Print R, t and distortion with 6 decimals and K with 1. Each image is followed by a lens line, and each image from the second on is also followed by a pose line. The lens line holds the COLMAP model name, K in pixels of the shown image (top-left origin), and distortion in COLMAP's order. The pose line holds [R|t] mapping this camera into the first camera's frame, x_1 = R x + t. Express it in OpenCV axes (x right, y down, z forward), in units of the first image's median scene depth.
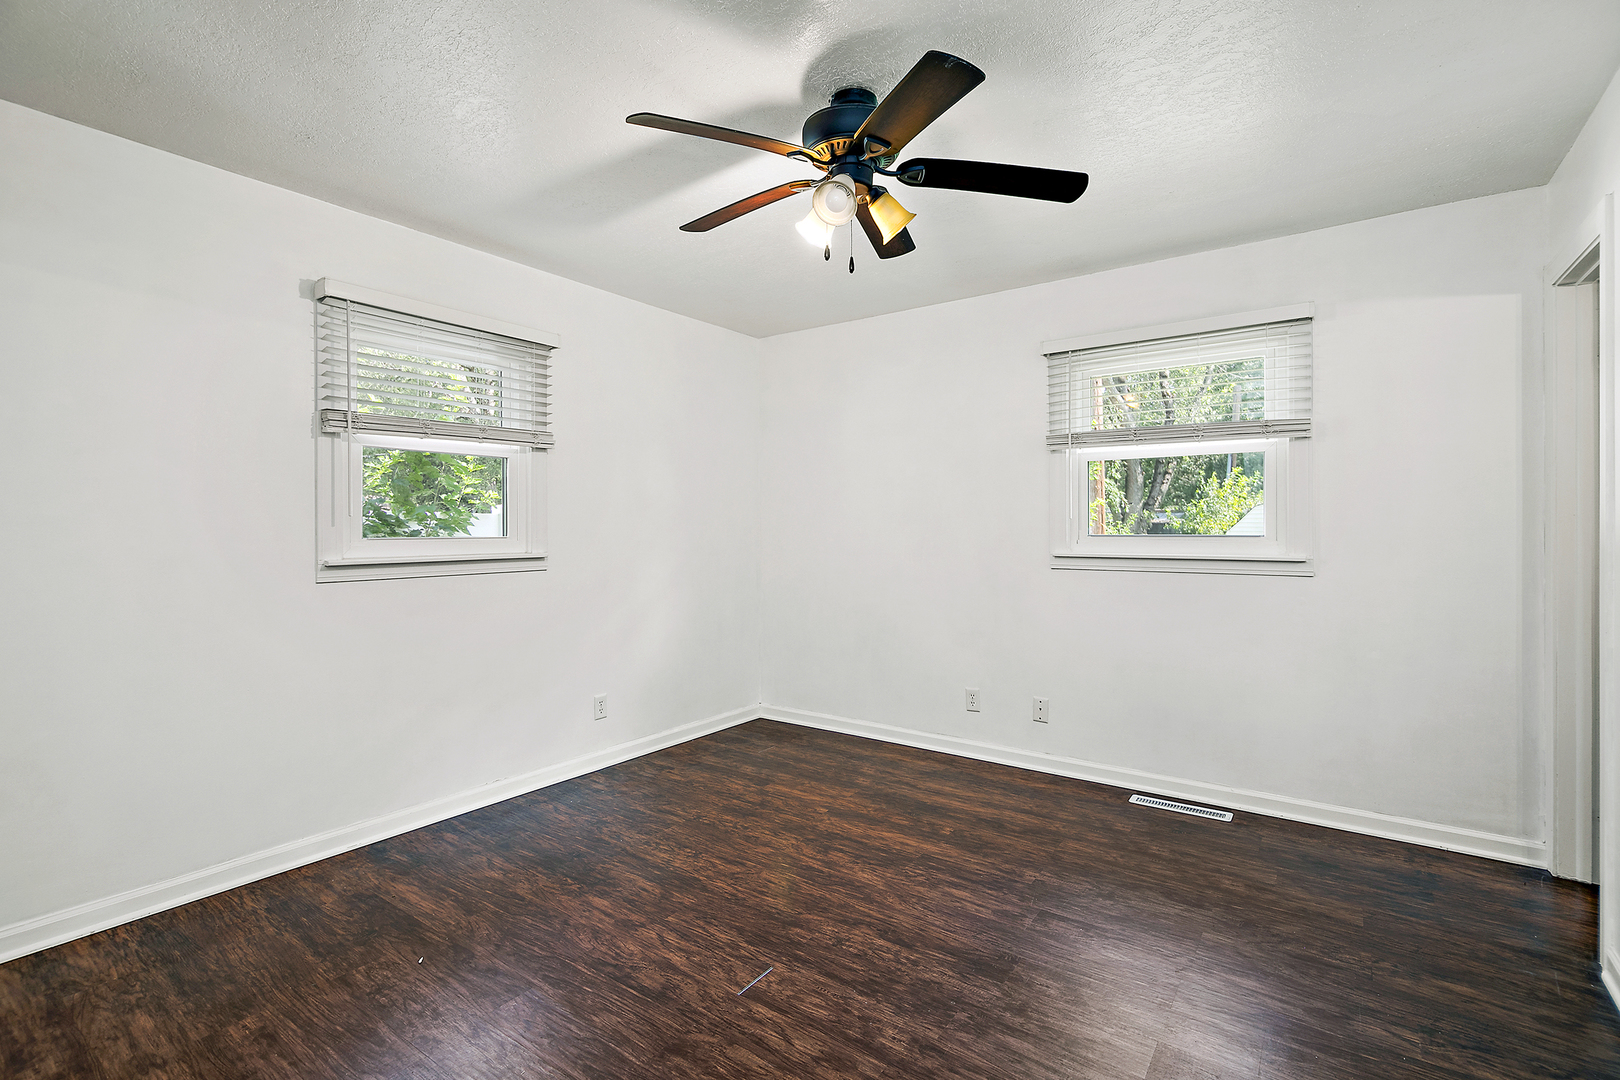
lens RADIAL K [[728.9, 0, 810.3], [0, 728.9, 532.4], [0, 0, 1]] dist [0.005478, -0.003796]
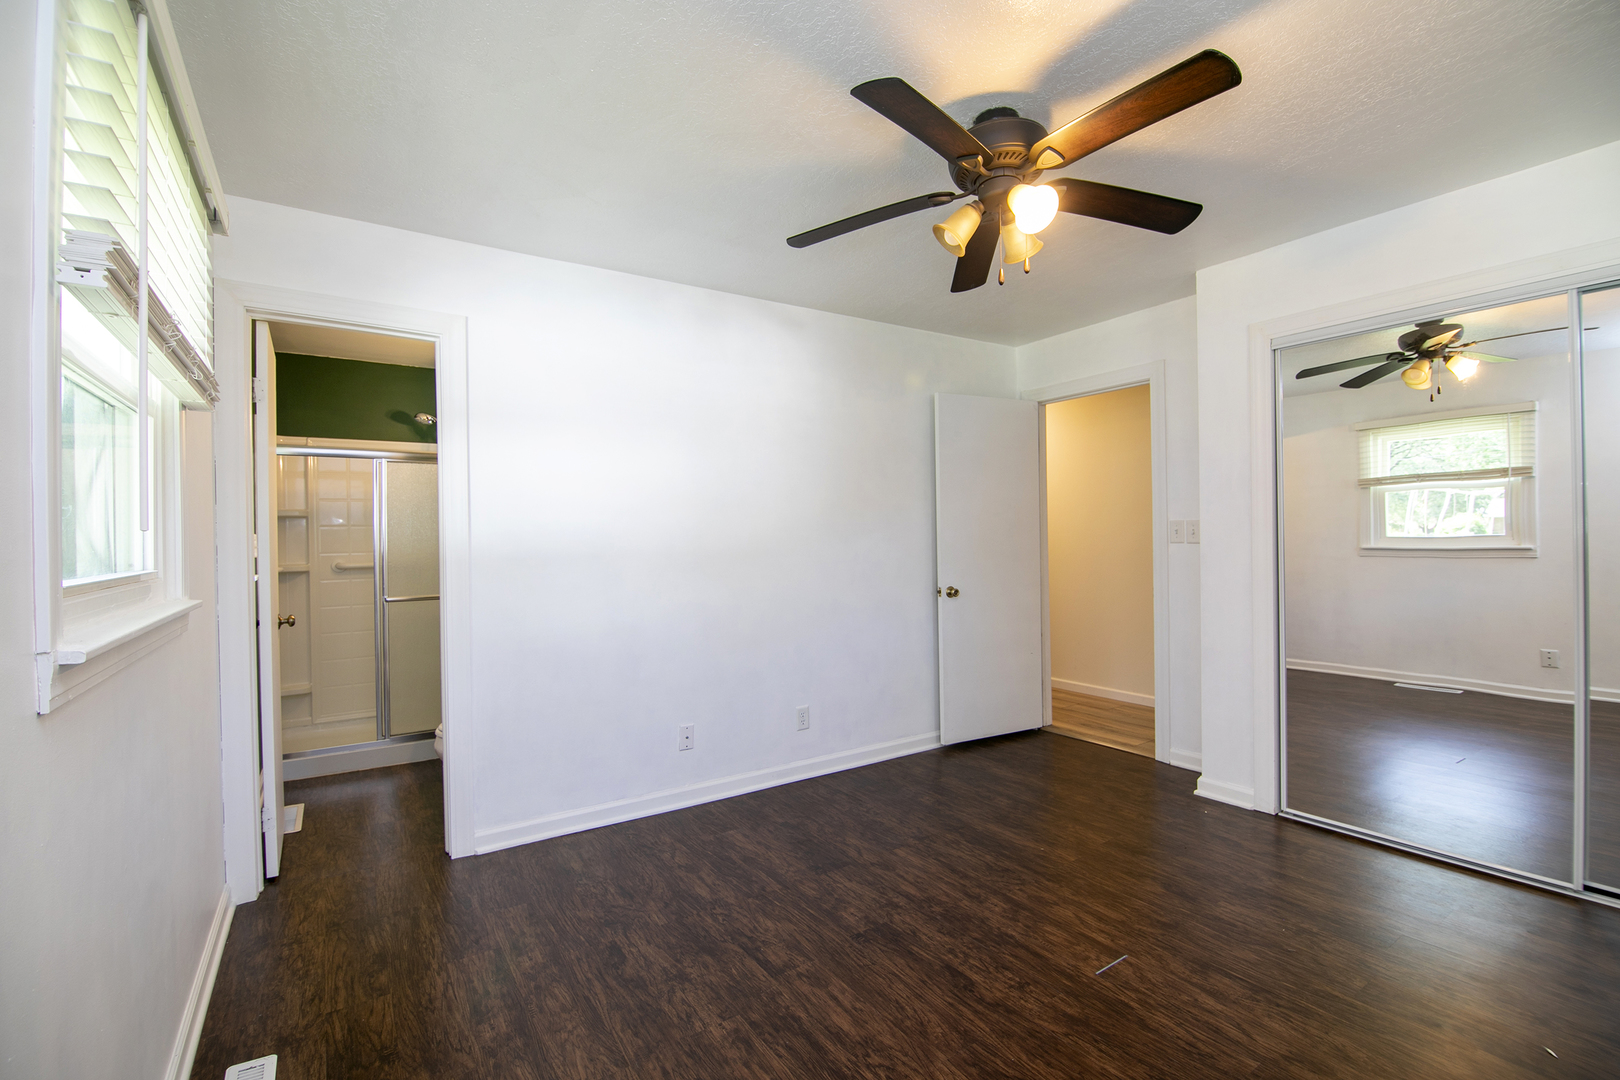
lens RADIAL K [[728.9, 0, 809.3], [0, 728.9, 533.6], [0, 0, 1]] dist [0.005478, -0.003796]
pose [[-0.934579, 0.013850, 0.355487, -0.046023], [0.017510, 0.999822, 0.007081, -0.020347], [-0.355325, 0.012843, -0.934654, 1.974928]]
